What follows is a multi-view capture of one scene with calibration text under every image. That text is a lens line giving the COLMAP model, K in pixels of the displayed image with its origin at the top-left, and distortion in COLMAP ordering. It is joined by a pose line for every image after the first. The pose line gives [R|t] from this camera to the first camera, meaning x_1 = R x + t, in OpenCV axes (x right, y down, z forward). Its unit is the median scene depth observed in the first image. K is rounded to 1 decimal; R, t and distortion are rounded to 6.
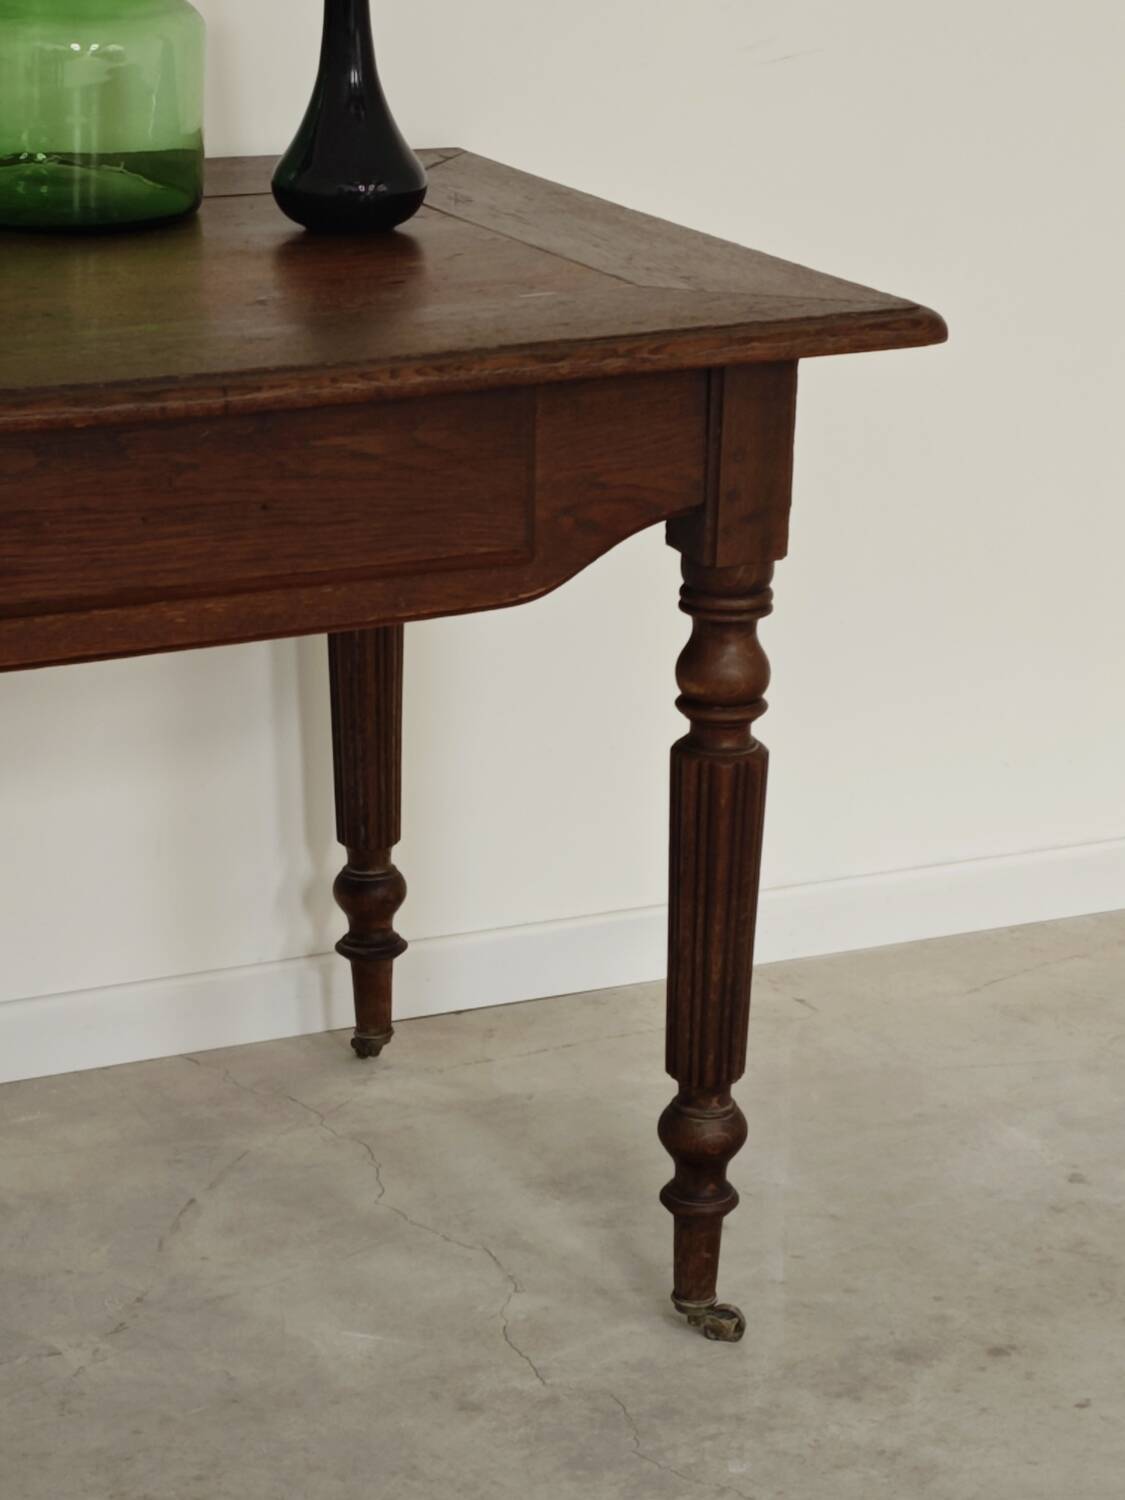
lens RADIAL K [[4176.3, 0, 573.8], [0, 4176.3, 742.0], [0, 0, 1]] dist [0.308999, 0.000000]
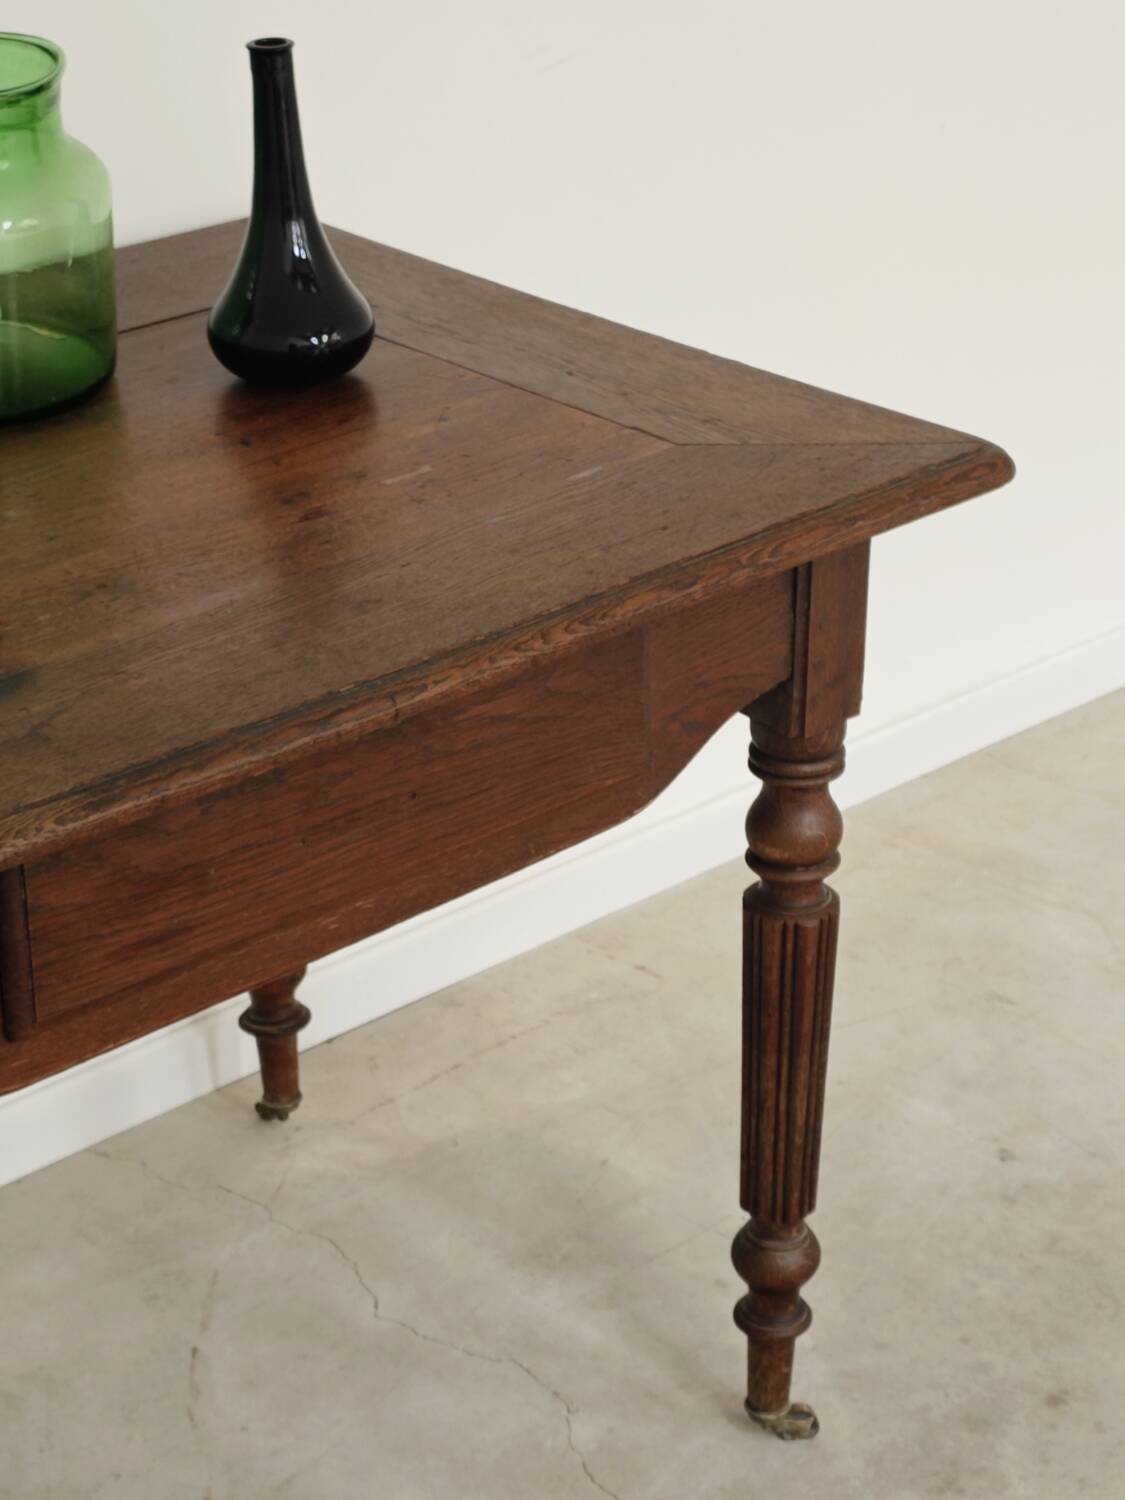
lens RADIAL K [[3425.2, 0, 568.7], [0, 3425.2, 750.2], [0, 0, 1]] dist [0.182933, 0.000000]
pose [[0.962789, -0.142370, 0.229712, -0.193152], [0.106723, 0.981197, 0.160816, -0.166391], [-0.248288, -0.130316, 0.959881, 0.253449]]
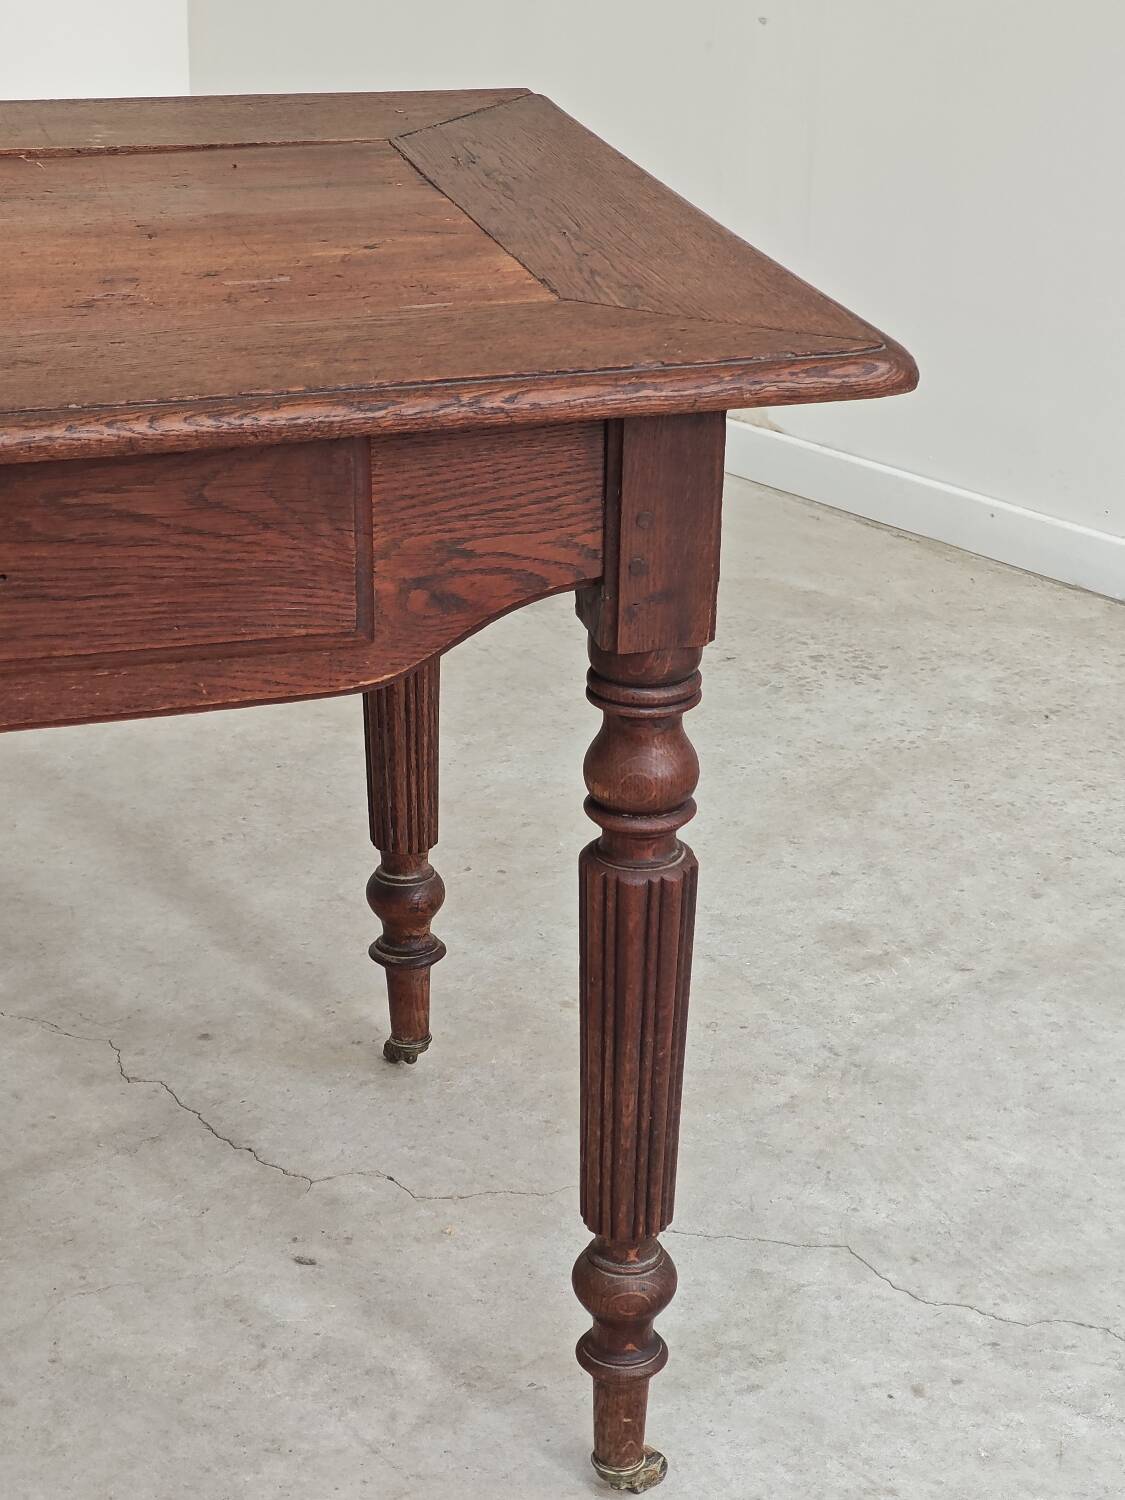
lens RADIAL K [[3203.6, 0, 525.5], [0, 3203.6, 747.4], [0, 0, 1]] dist [0.263505, 0.000000]
pose [[0.980340, 0.066950, -0.185611, 0.130369], [-0.049785, 0.994170, 0.095646, -0.080391], [0.190932, -0.084525, 0.977957, 0.372008]]
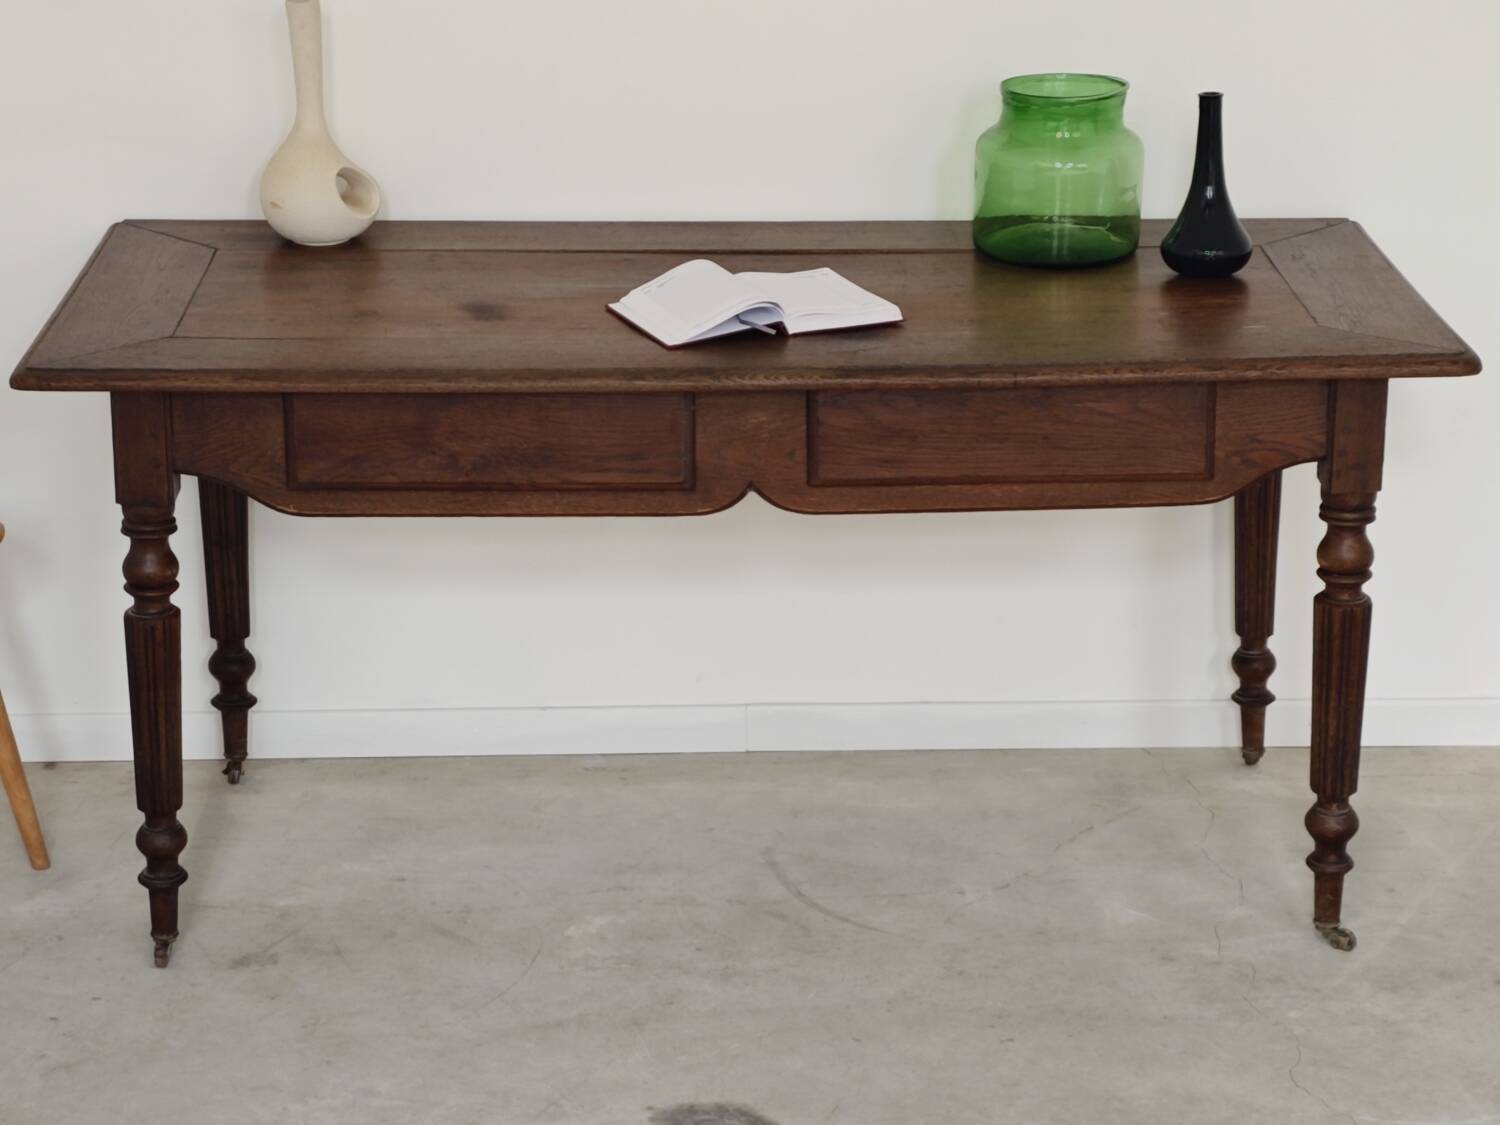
lens RADIAL K [[3425.2, 0, 745.9], [0, 3425.2, 567.0], [0, 0, 1]] dist [0.182933, 0.000000]
pose [[0.902225, 0.109218, -0.417207, 0.399069], [-0.102672, 0.993982, 0.038175, -0.040005], [0.418866, 0.008393, 0.908009, -0.372665]]
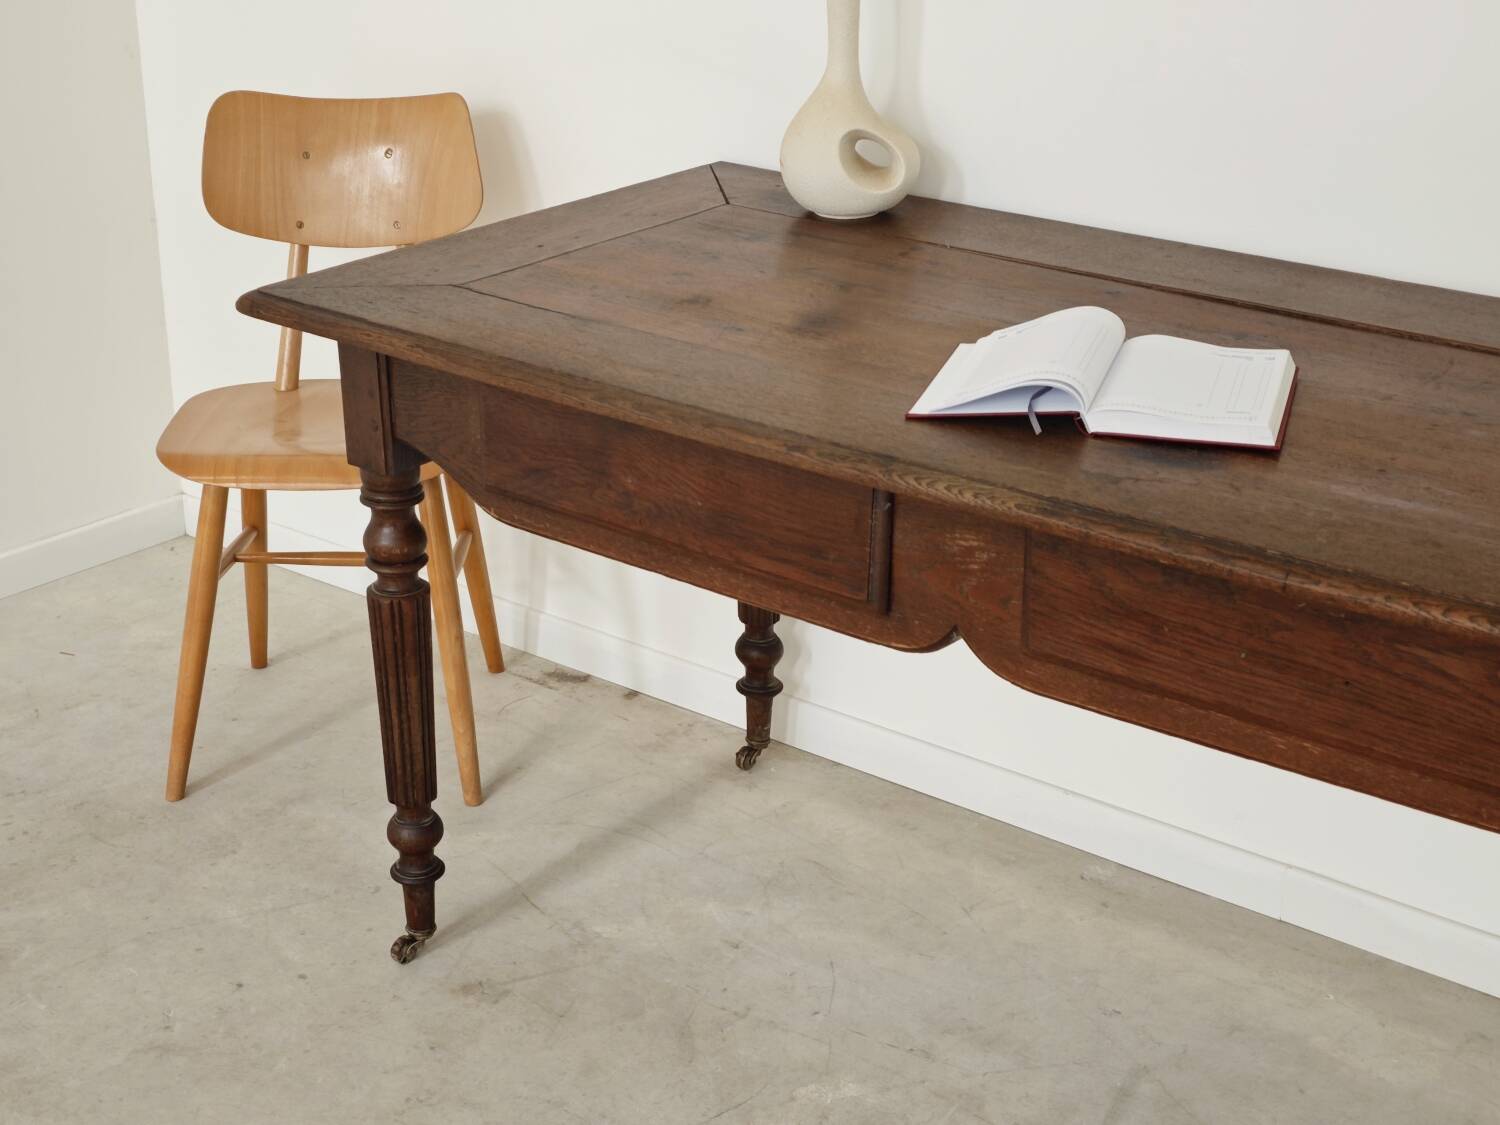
lens RADIAL K [[2213.5, 0, 748.3], [0, 2213.5, 555.9], [0, 0, 1]] dist [0.129996, 0.000000]
pose [[0.423935, 0.320246, -0.847185, 0.326568], [-0.259063, 0.939194, 0.225390, -0.166711], [0.867851, 0.123924, 0.481121, 0.516427]]
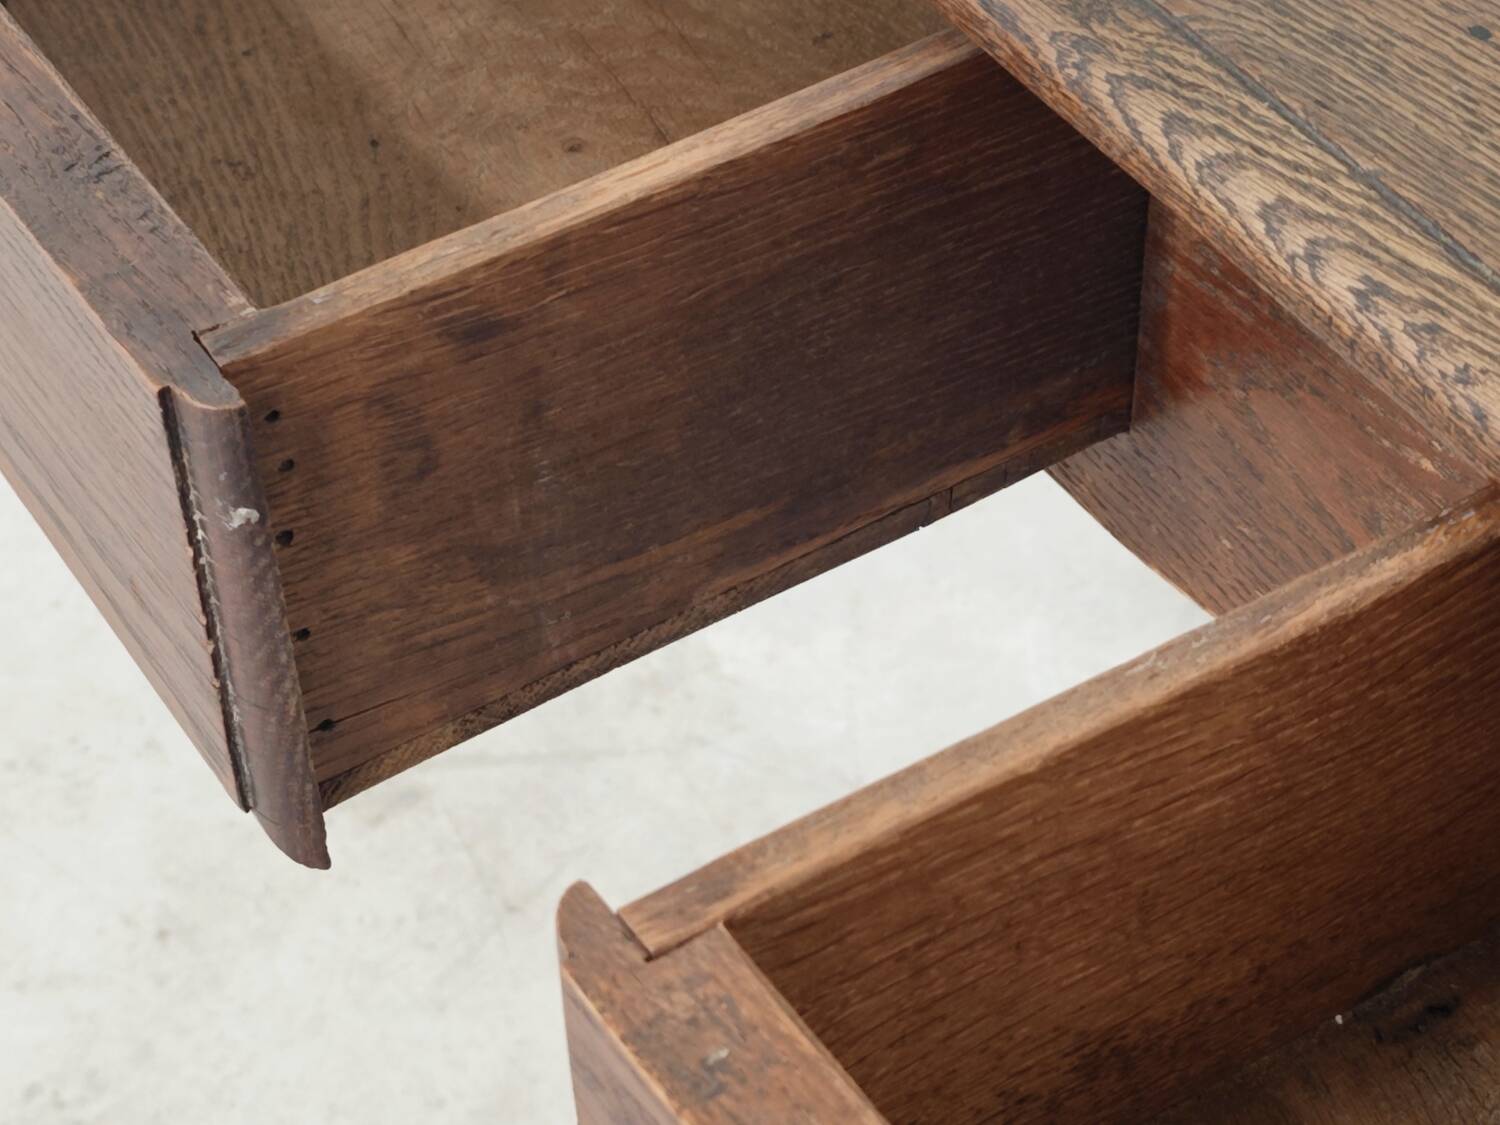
lens RADIAL K [[3639.8, 0, 760.8], [0, 3639.8, 567.0], [0, 0, 1]] dist [0.263803, 0.000000]
pose [[0.093073, 0.672280, -0.734423, 0.010368], [-0.279240, 0.725647, 0.628858, -0.177212], [0.955700, 0.146551, 0.255266, 0.765716]]
